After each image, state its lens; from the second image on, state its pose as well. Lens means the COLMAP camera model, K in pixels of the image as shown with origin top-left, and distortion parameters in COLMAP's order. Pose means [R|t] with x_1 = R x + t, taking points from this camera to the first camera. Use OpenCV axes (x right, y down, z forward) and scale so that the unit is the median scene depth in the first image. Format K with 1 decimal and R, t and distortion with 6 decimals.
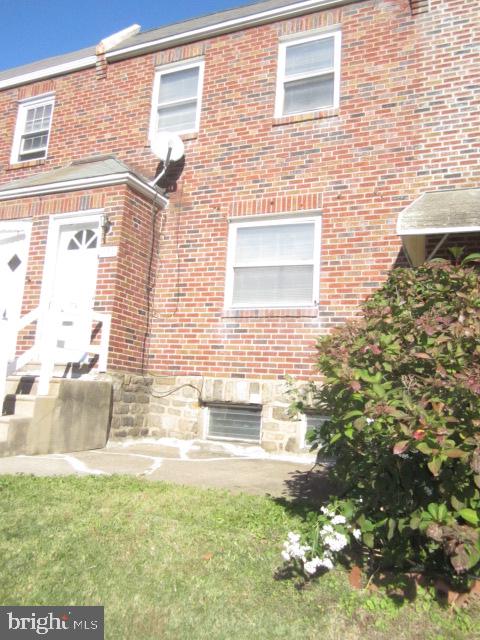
lens RADIAL K [[527.8, 0, 238.6], [0, 527.8, 320.0], [0, 0, 1]] dist [-0.044374, 0.010476]
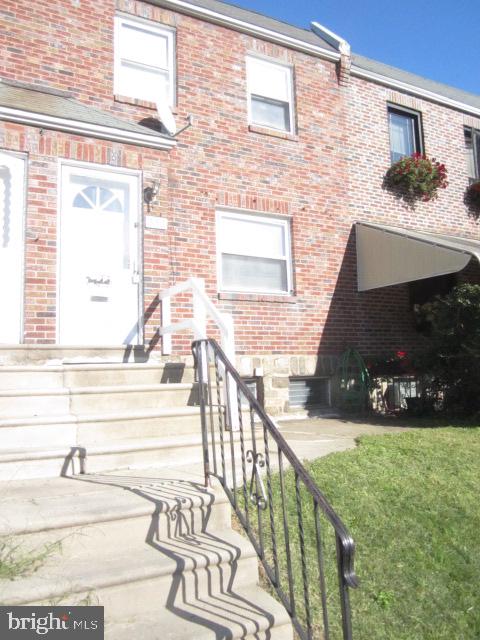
lens RADIAL K [[527.8, 0, 238.2], [0, 527.8, 319.7], [0, 0, 1]] dist [-0.044374, 0.010476]
pose [[0.610707, 0.010777, 0.791783, -0.892031], [-0.053231, 0.998204, 0.027471, 0.005460], [-0.790065, -0.058924, 0.610184, 0.328377]]
